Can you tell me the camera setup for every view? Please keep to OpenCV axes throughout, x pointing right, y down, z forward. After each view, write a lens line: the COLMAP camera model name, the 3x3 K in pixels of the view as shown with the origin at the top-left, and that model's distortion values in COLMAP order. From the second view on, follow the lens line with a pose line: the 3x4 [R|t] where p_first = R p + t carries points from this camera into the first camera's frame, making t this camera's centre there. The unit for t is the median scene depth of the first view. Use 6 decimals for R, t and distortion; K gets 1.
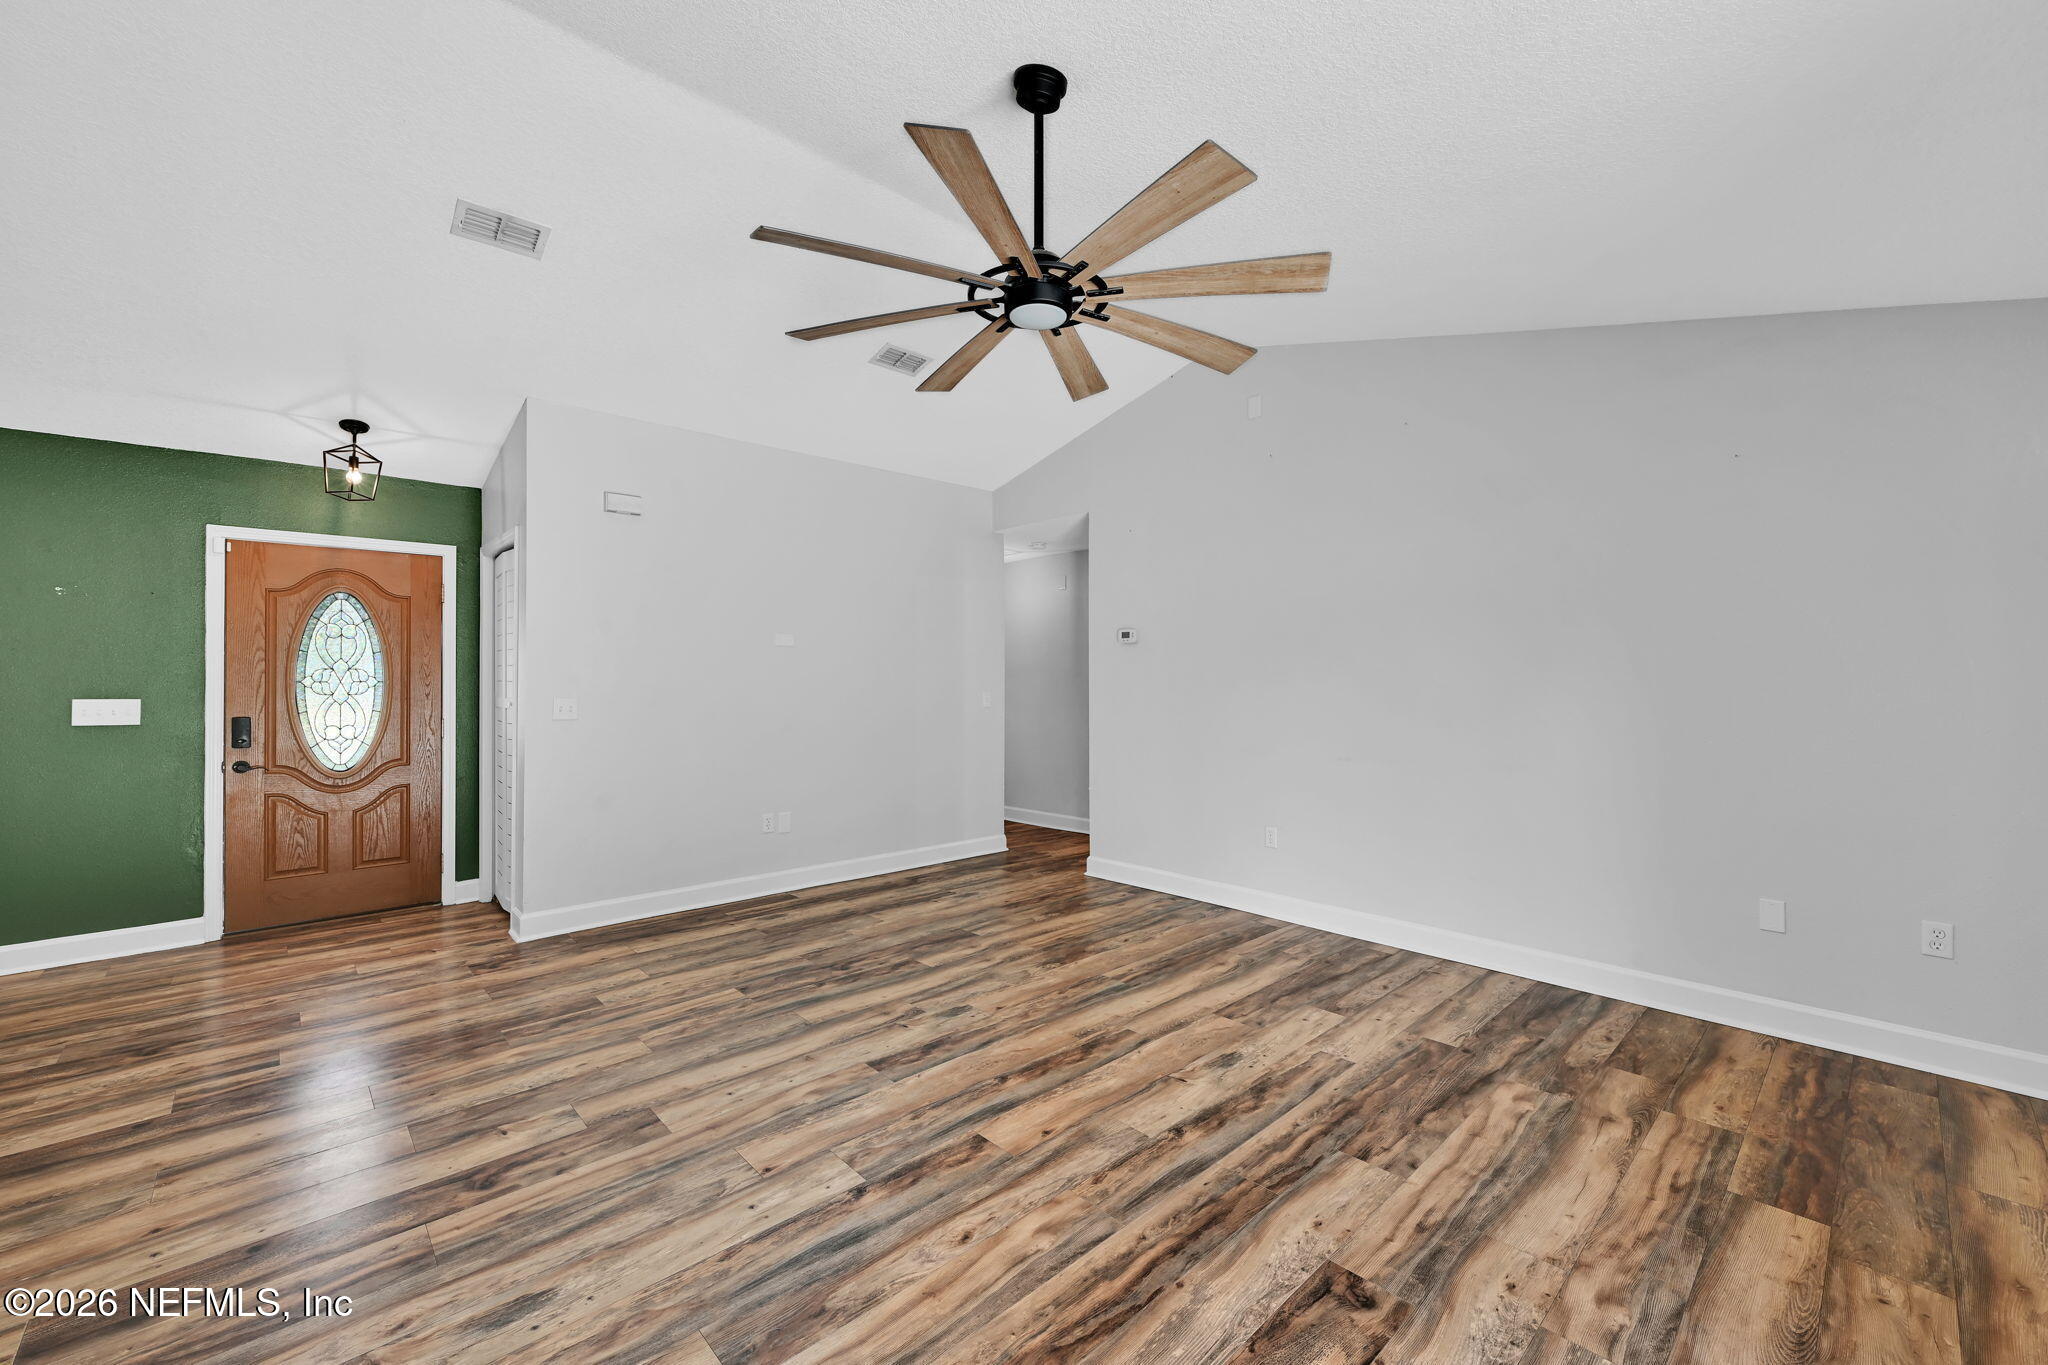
lens RADIAL K [[822.5, 0, 1026.6], [0, 822.5, 692.6], [0, 0, 1]] dist [-0.000361, 0.000105]
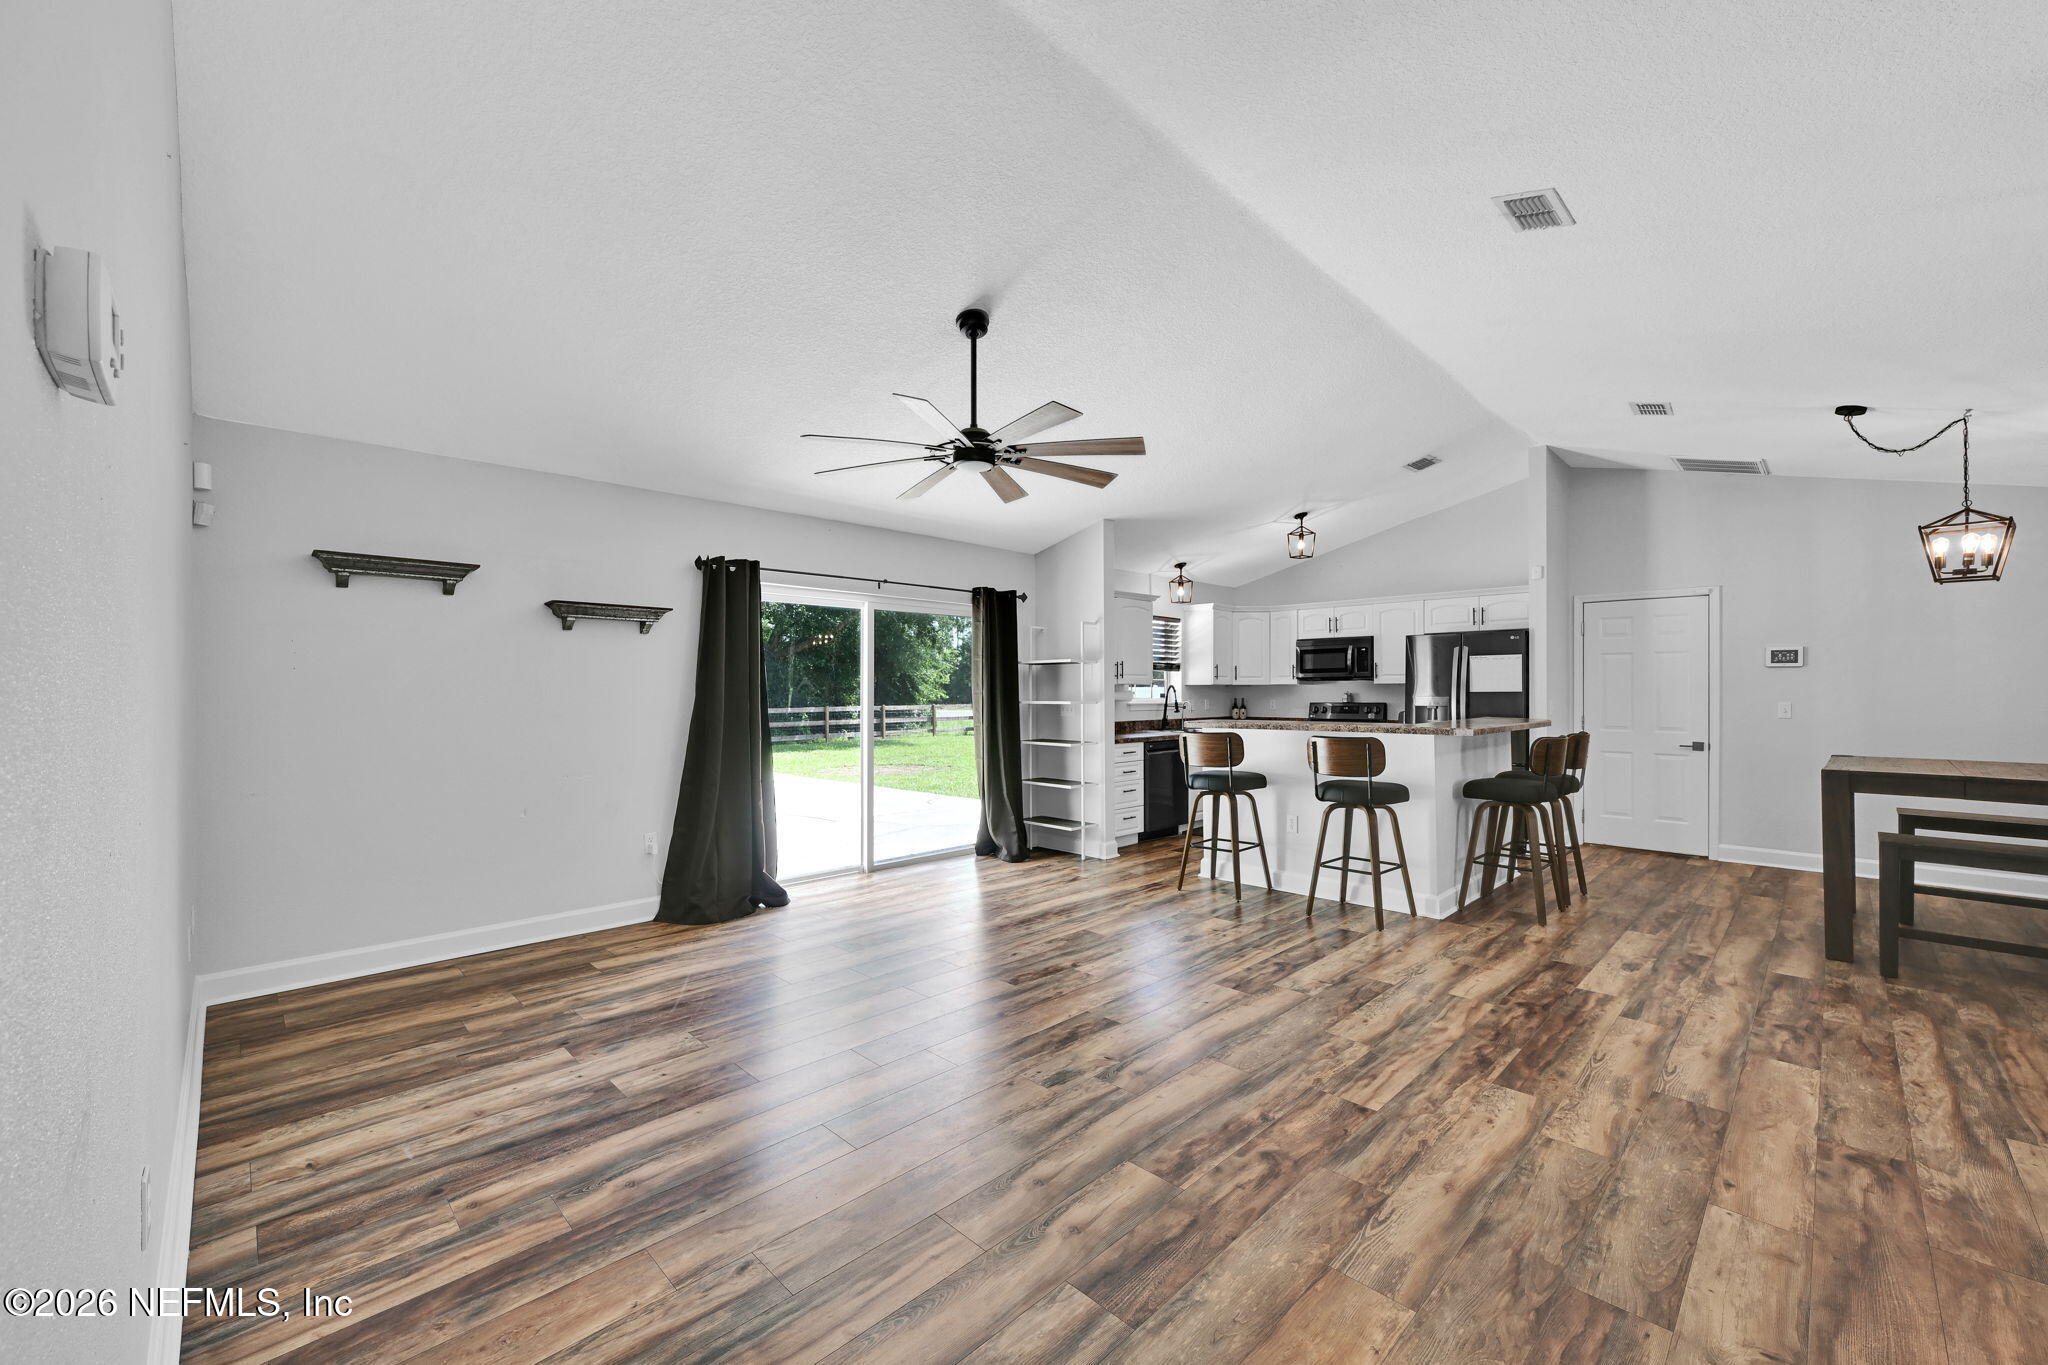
lens RADIAL K [[822.5, 0, 1026.6], [0, 822.5, 692.6], [0, 0, 1]] dist [-0.000361, 0.000105]
pose [[-0.999577, 0.005604, -0.028527, -0.030642], [0.005226, 0.999898, 0.013308, -0.024979], [0.028598, 0.013153, -0.999504, 1.962295]]
